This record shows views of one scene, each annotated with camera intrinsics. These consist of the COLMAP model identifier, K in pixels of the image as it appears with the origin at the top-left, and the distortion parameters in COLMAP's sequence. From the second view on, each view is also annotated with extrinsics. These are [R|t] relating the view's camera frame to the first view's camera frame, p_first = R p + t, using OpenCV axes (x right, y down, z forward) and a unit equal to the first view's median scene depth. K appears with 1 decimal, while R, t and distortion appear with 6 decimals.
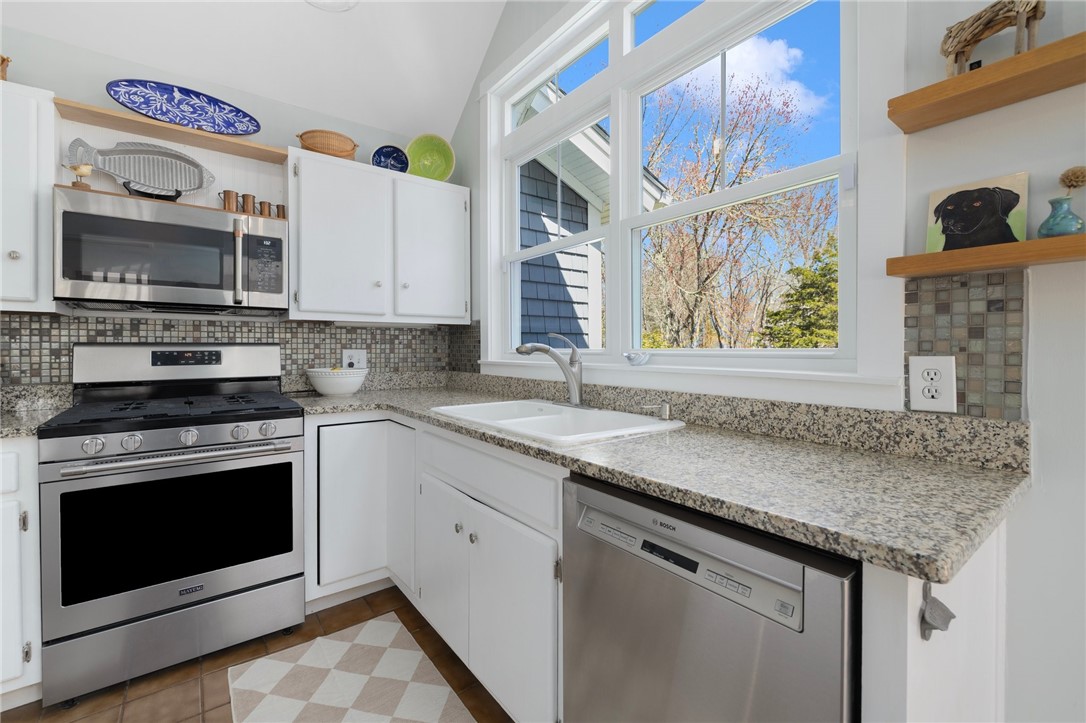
lens RADIAL K [[470.2, 0, 542.3], [0, 470.2, 355.6], [0, 0, 1]] dist [-0.007405, 0.000543]
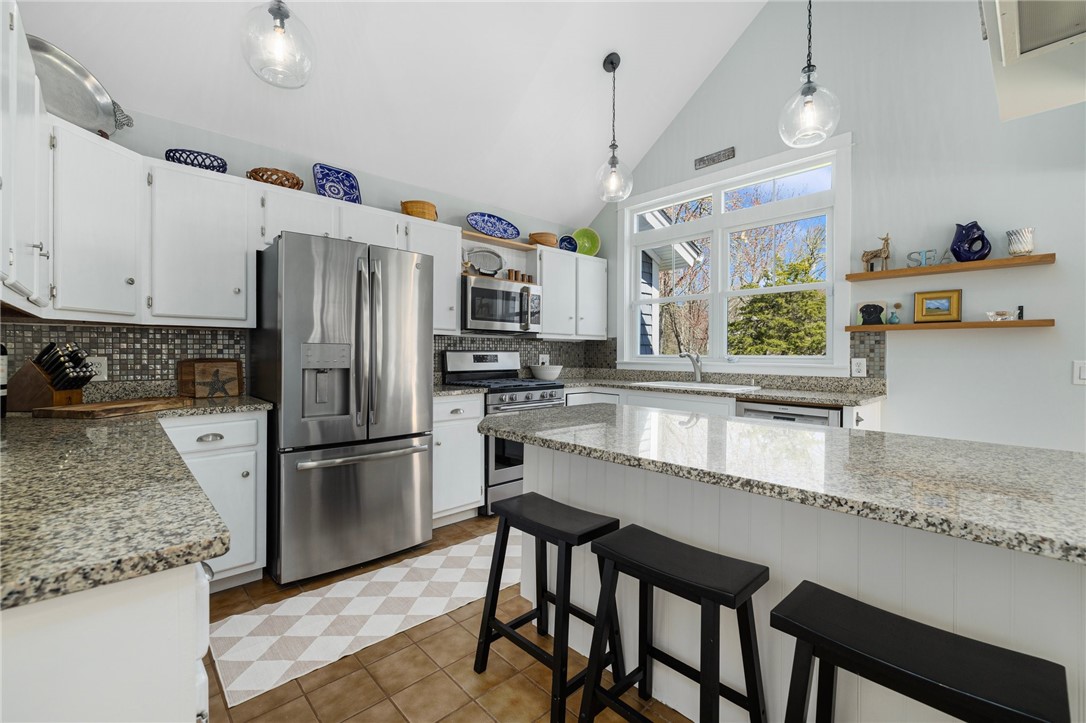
lens RADIAL K [[470.2, 0, 544.7], [0, 470.2, 358.5], [0, 0, 1]] dist [-0.007405, 0.000543]
pose [[0.994783, 0.005385, 0.101875, -0.712132], [-0.004830, 0.999972, -0.005700, 0.014363], [-0.101903, 0.005179, 0.994781, -0.860919]]
